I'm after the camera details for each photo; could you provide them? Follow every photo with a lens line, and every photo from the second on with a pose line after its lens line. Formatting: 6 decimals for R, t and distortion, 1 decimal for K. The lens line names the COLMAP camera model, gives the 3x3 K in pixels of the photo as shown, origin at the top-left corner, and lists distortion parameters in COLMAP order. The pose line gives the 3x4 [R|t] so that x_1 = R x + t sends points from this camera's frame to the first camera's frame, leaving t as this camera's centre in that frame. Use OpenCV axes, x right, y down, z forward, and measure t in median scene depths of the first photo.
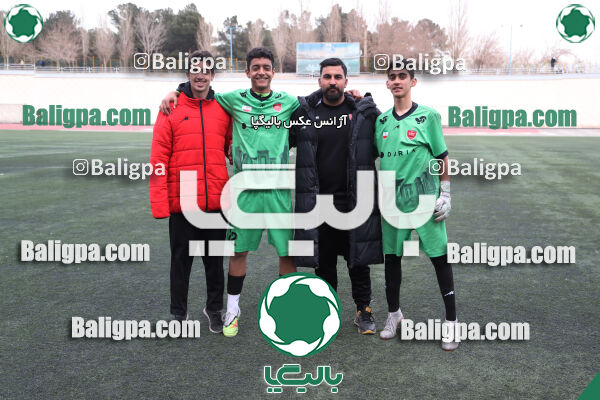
lens RADIAL K [[666.7, 0, 300.0], [0, 666.7, 200.0], [0, 0, 1]] dist [0.002198, -0.000529]
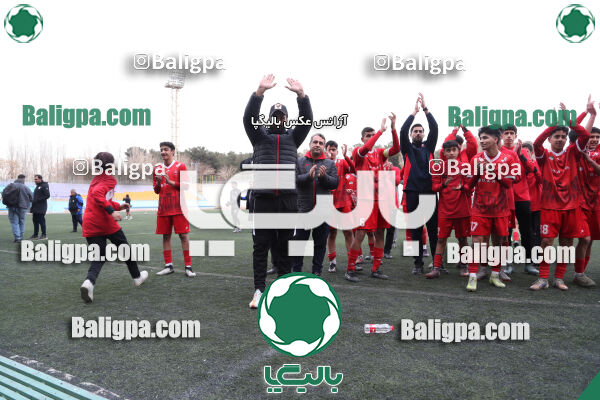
lens RADIAL K [[666.5, 0, 300.0], [0, 666.5, 200.0], [0, 0, 1]] dist [0.001650, 0.000134]
pose [[0.999999, -0.000390, 0.001414, 0.640016], [0.000390, 1.000000, -0.000073, 0.003026], [-0.001414, 0.000074, 0.999999, -0.008919]]
